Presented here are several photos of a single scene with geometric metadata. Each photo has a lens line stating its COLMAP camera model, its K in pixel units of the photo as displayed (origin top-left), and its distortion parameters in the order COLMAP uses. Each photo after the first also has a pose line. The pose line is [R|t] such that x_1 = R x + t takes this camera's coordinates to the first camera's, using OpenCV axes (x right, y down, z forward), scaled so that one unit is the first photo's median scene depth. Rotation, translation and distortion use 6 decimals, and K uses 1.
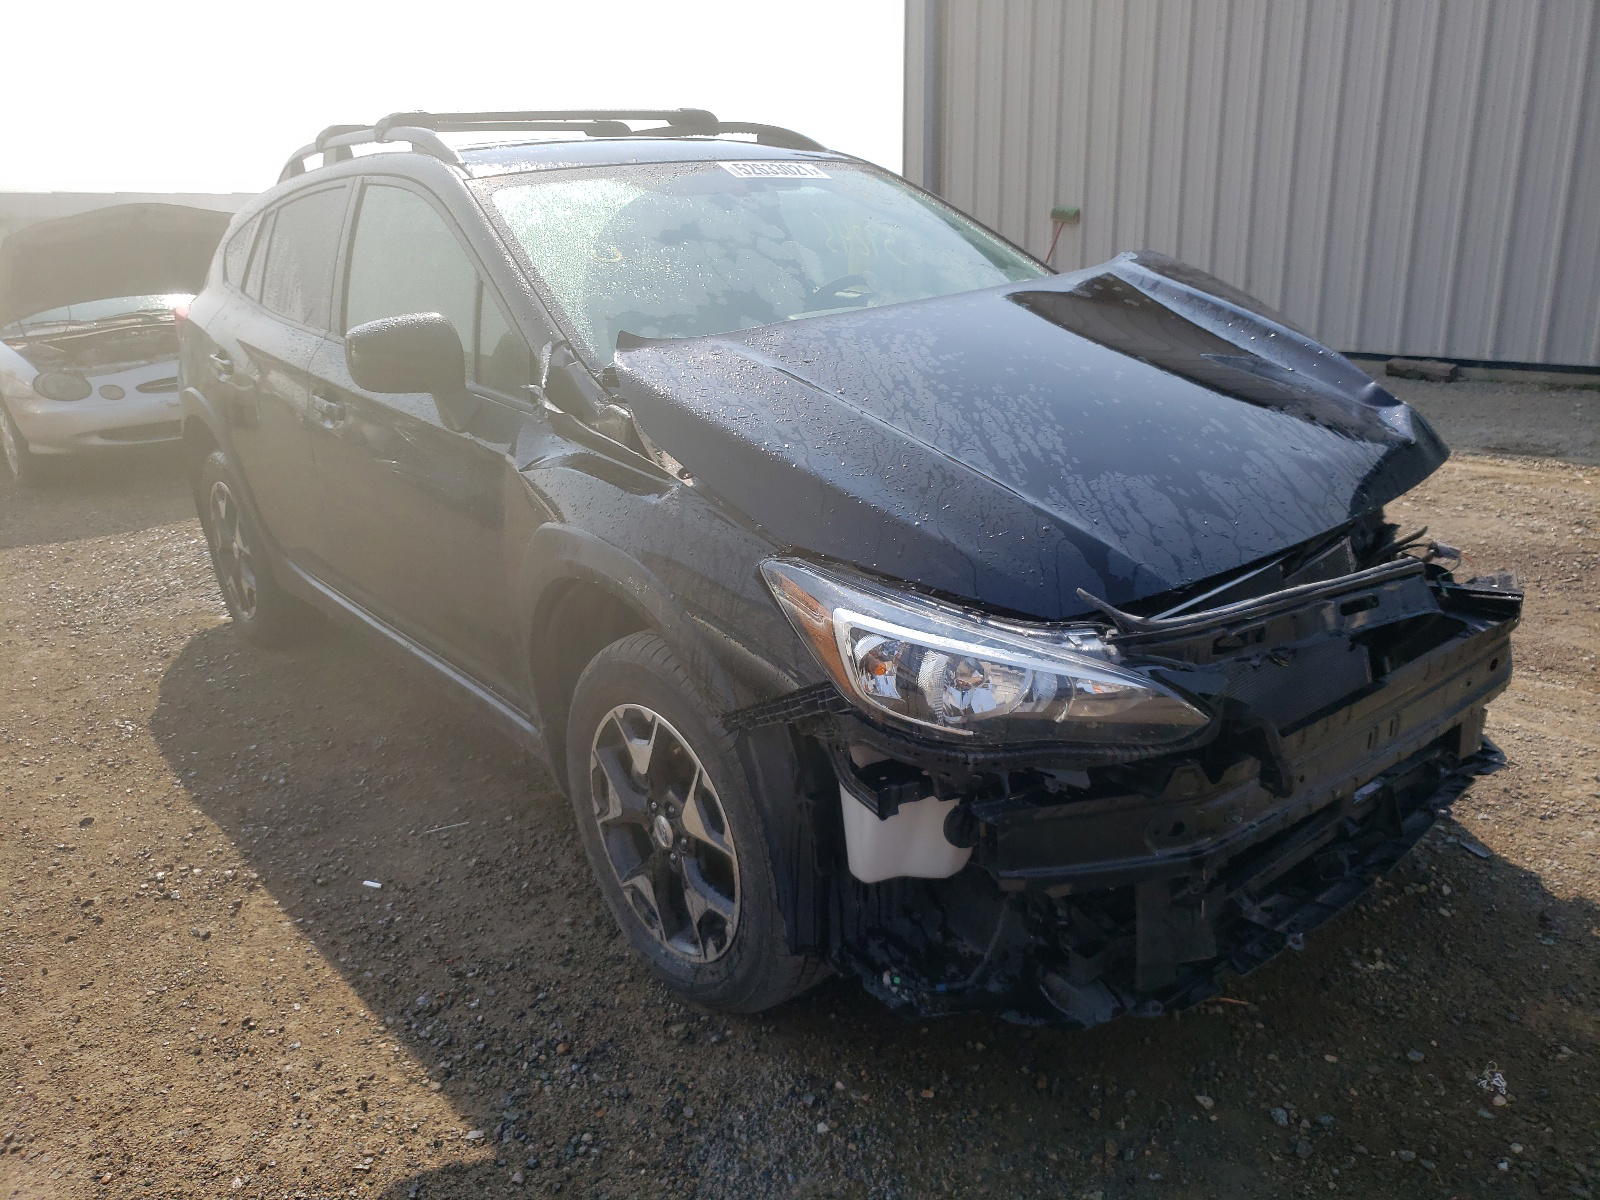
lens RADIAL K [[1238.8, 0, 800.0], [0, 1238.8, 600.0], [0, 0, 1]] dist [0.002797, 0.000001]
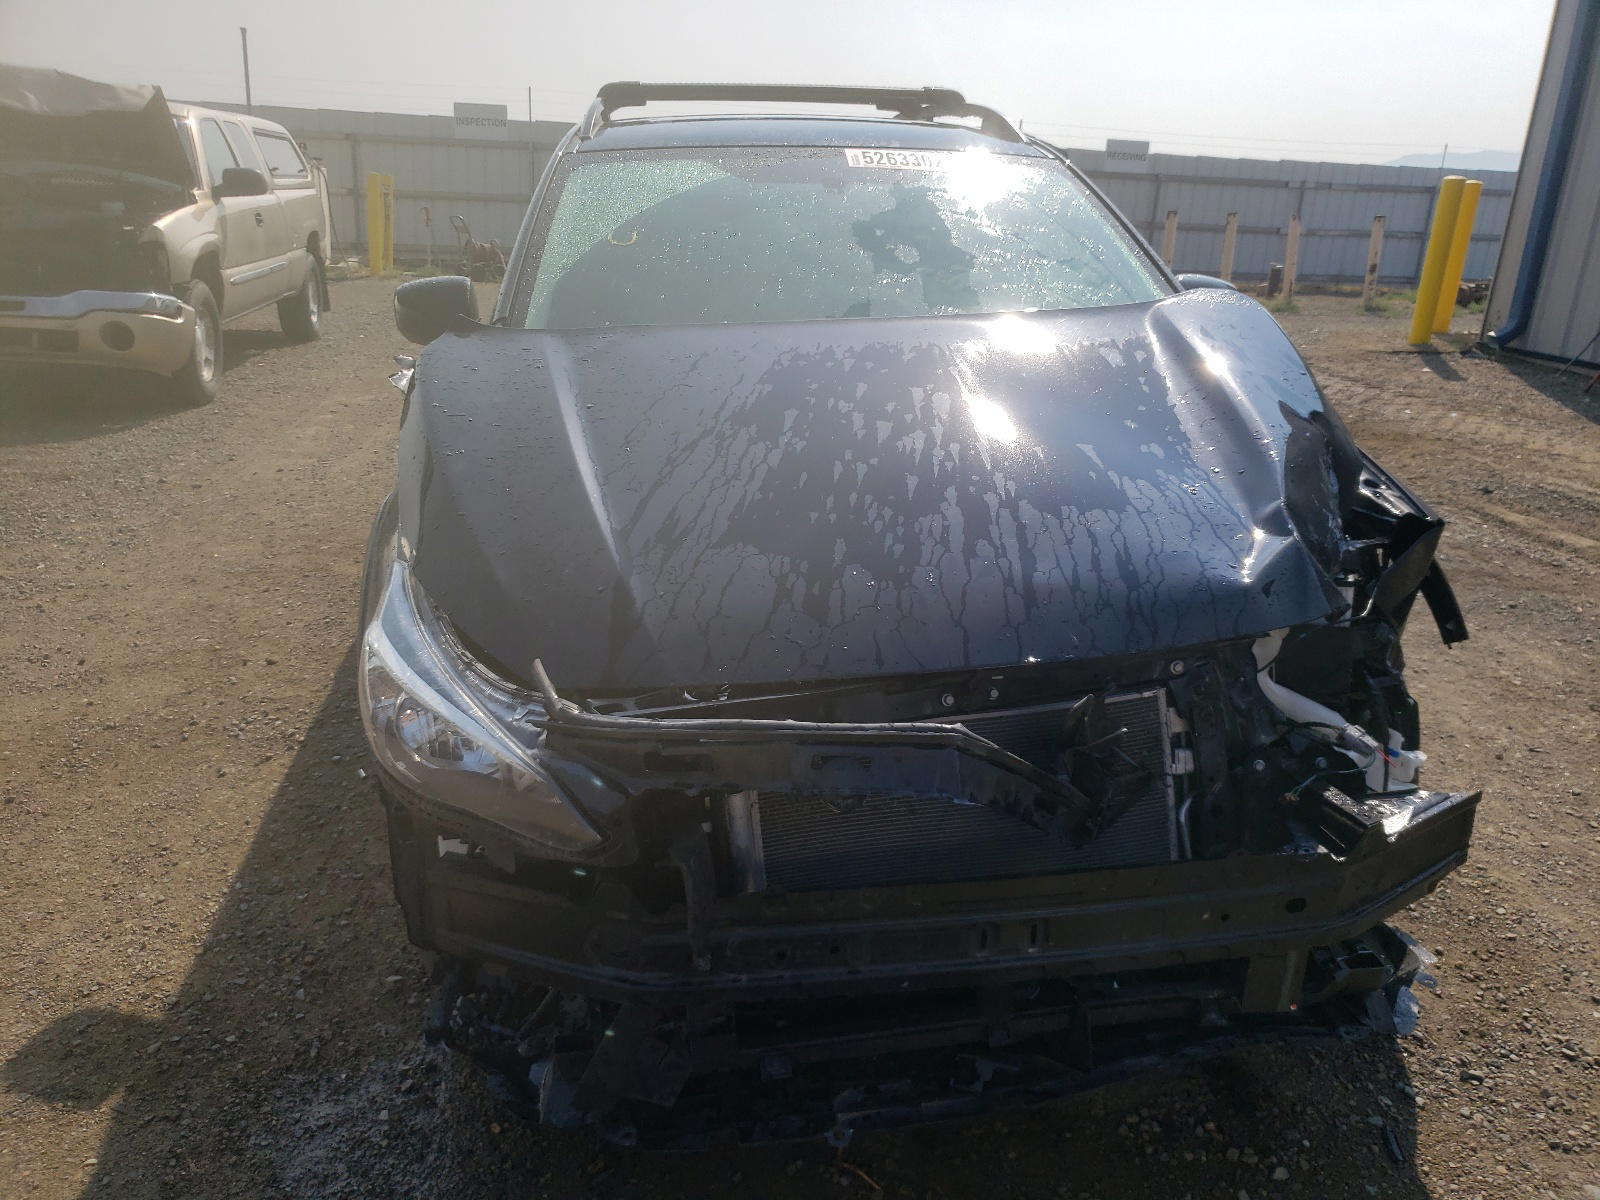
lens RADIAL K [[1238.8, 0, 800.0], [0, 1238.8, 600.0], [0, 0, 1]] dist [0.002797, 0.000001]
pose [[0.873514, 0.215856, -0.436325, 0.573410], [-0.200910, 0.976275, 0.080760, -0.121370], [0.443406, 0.017117, 0.896157, 0.187101]]
